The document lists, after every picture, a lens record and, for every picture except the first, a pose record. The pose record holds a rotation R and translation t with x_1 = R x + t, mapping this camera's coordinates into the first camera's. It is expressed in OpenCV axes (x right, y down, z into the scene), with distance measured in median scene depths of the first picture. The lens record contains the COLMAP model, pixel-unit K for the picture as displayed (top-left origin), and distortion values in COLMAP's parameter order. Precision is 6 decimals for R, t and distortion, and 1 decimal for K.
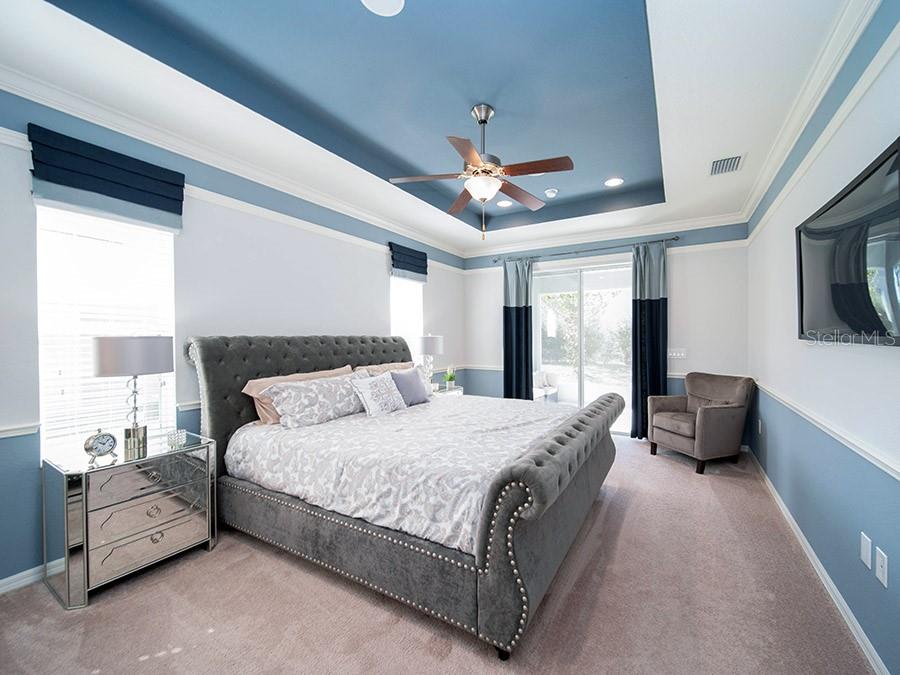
lens RADIAL K [[381.8, 0, 456.9], [0, 381.8, 341.4], [0, 0, 1]] dist [-0.001513, -0.000055]
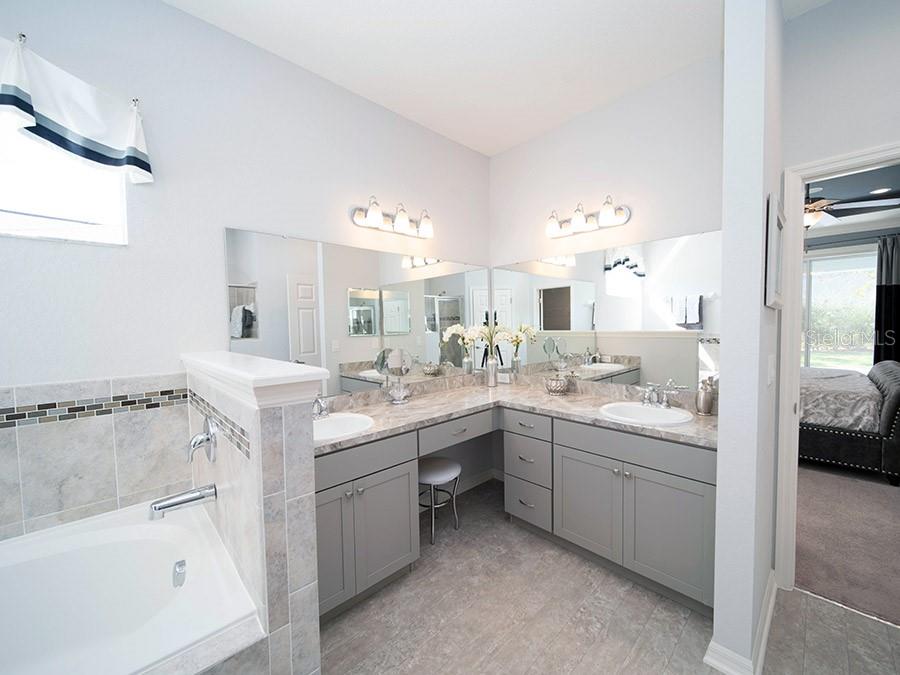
lens RADIAL K [[365.2, 0, 467.2], [0, 365.2, 340.0], [0, 0, 1]] dist [-0.000434, -0.000110]
pose [[0.964207, 0.006323, -0.265075, -0.572284], [0.003937, 0.999264, 0.038155, 0.008974], [0.265121, -0.037833, 0.963473, -0.507760]]
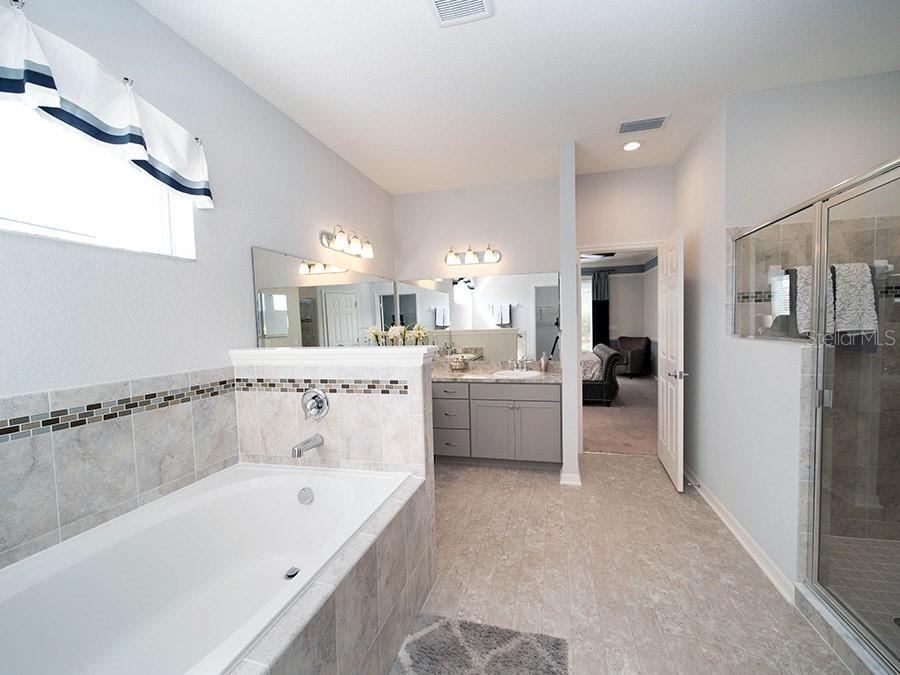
lens RADIAL K [[365.2, 0, 482.8], [0, 365.2, 341.8], [0, 0, 1]] dist [-0.000434, -0.000110]
pose [[0.953534, -0.031587, 0.299626, -0.826041], [0.019869, 0.998917, 0.042076, 0.013567], [-0.300631, -0.034168, 0.953128, -0.789034]]
